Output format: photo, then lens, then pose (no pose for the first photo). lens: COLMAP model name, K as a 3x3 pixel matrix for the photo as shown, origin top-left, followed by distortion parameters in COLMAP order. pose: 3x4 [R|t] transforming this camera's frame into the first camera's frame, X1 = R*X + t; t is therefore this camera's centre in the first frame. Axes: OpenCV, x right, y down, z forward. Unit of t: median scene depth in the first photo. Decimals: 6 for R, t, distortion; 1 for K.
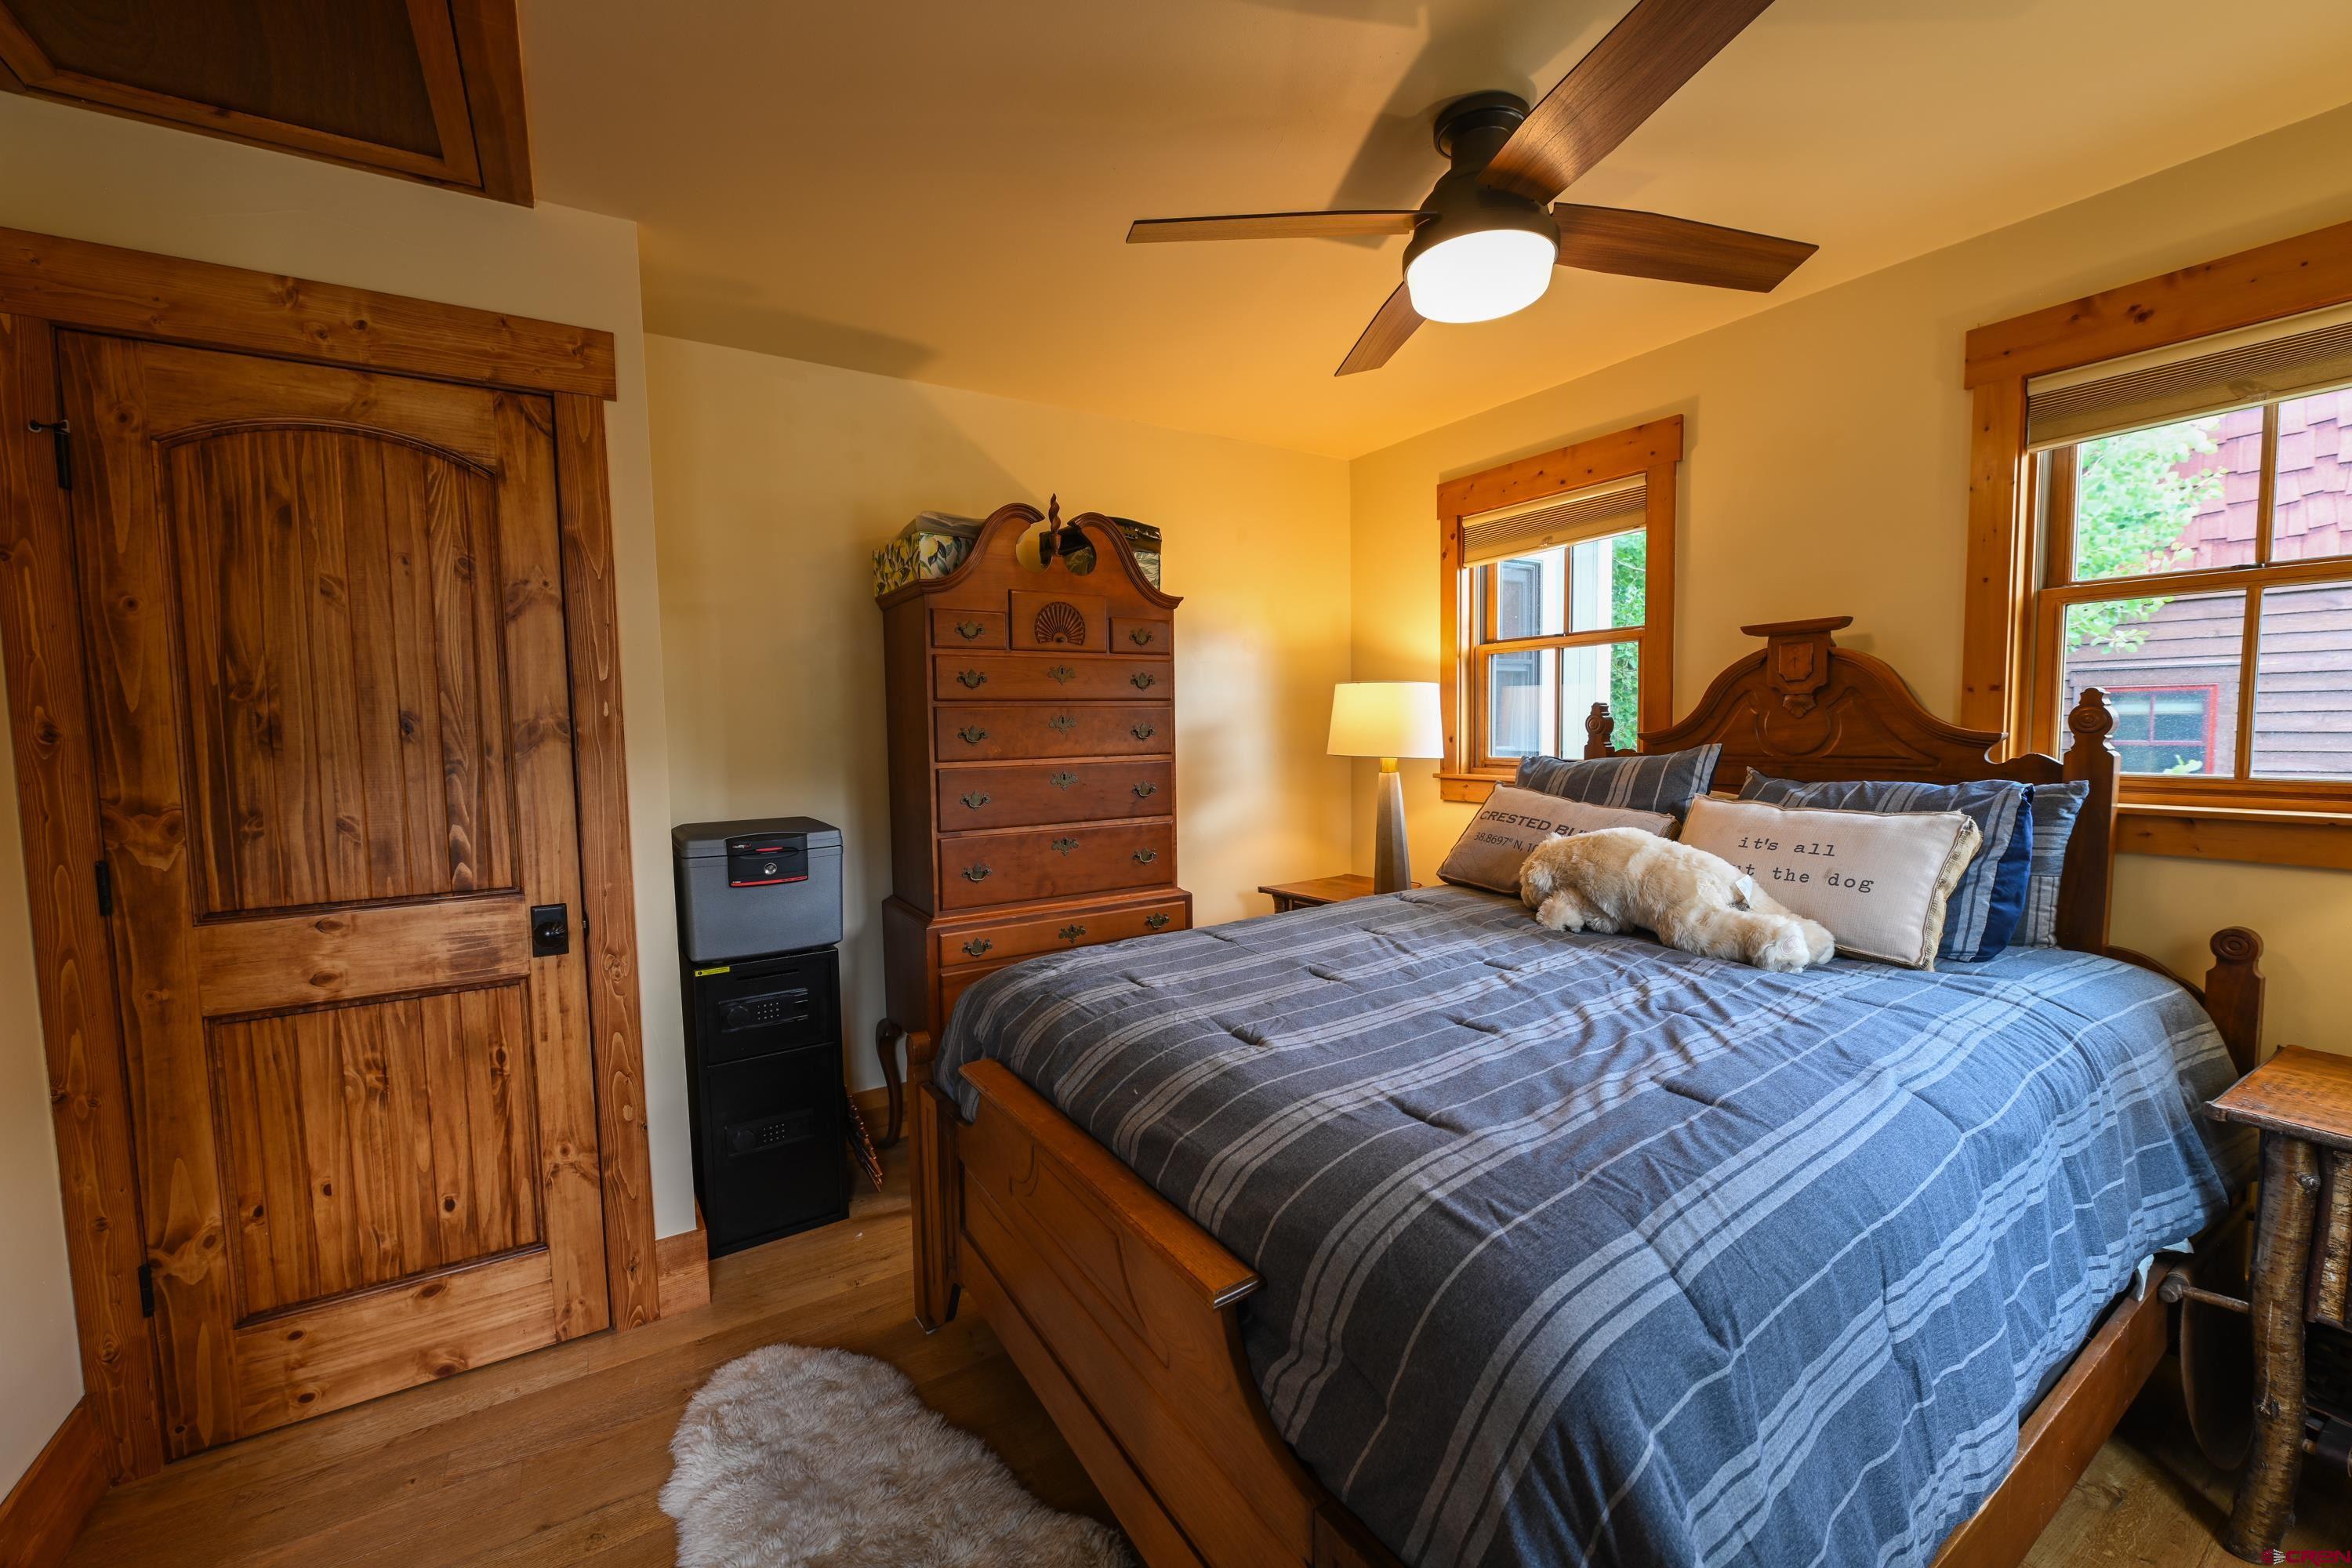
lens RADIAL K [[930.5, 0, 1177.9], [0, 930.5, 782.2], [0, 0, 1]] dist [-0.006319, -0.000735]
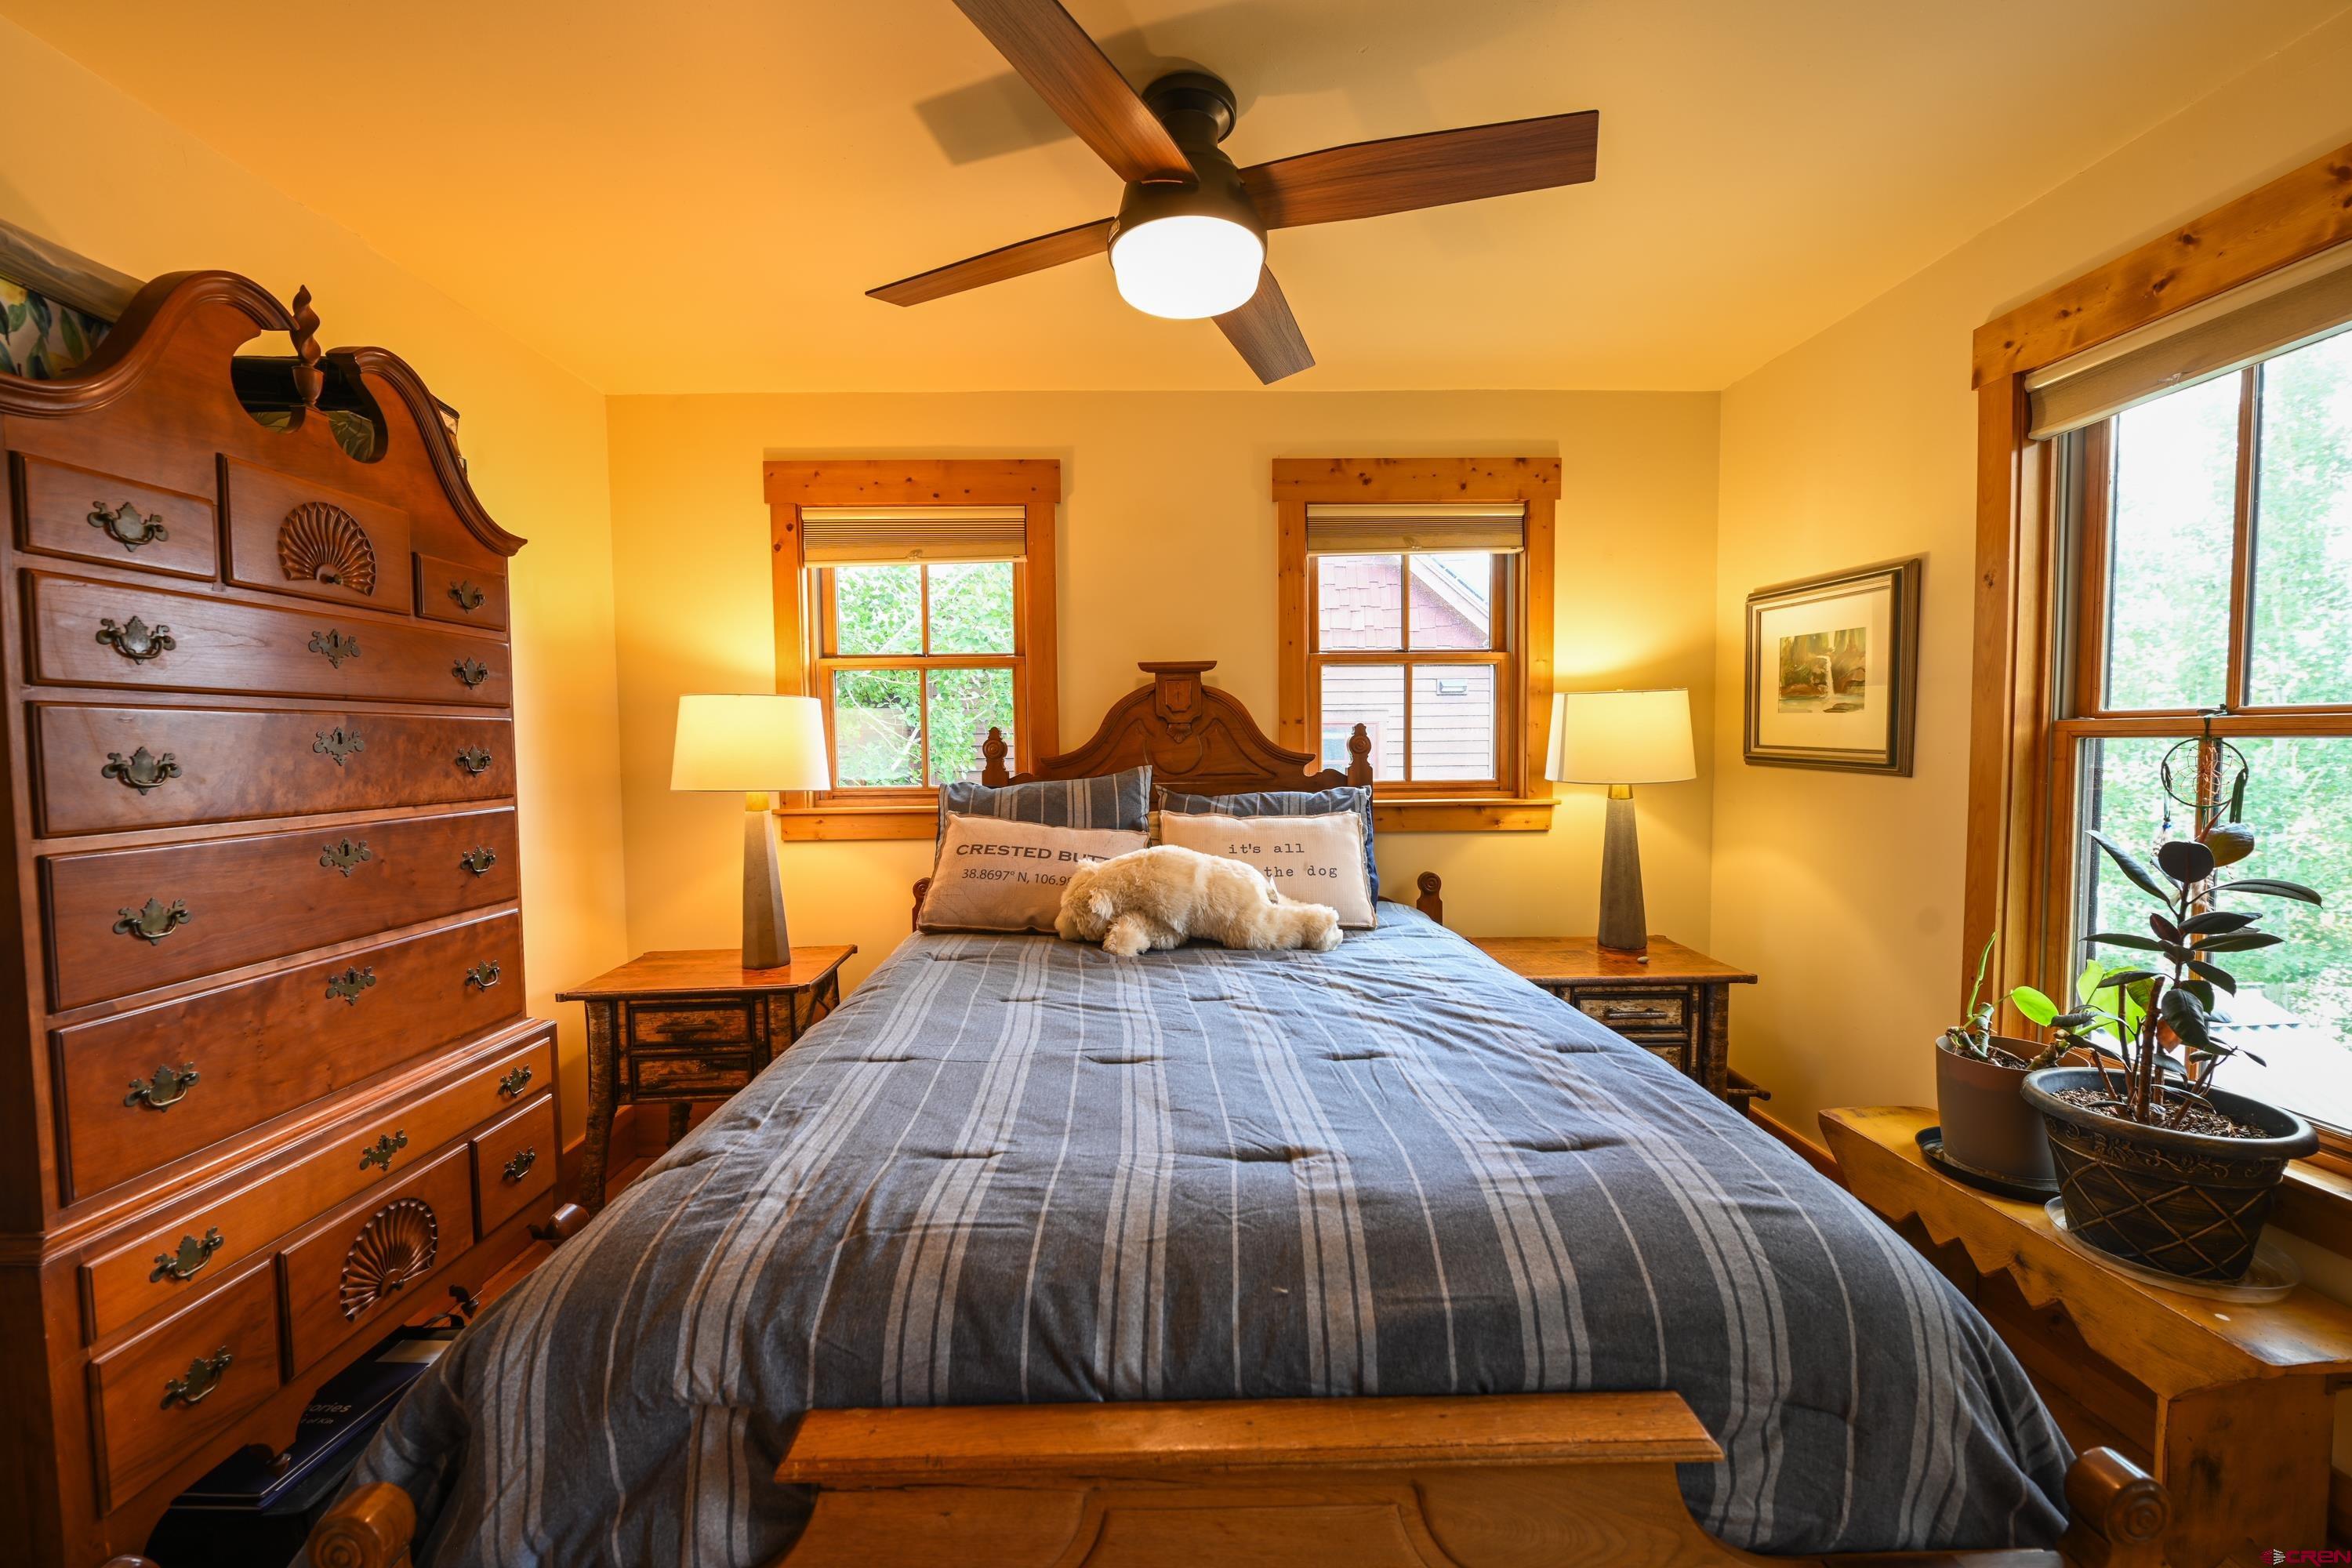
lens RADIAL K [[930.5, 0, 1168.8], [0, 930.5, 787.0], [0, 0, 1]] dist [-0.006319, -0.000735]
pose [[0.516050, -0.032873, 0.855927, -0.408095], [0.057410, 0.998344, 0.003729, -0.020723], [-0.854632, 0.047214, 0.517083, 0.449817]]
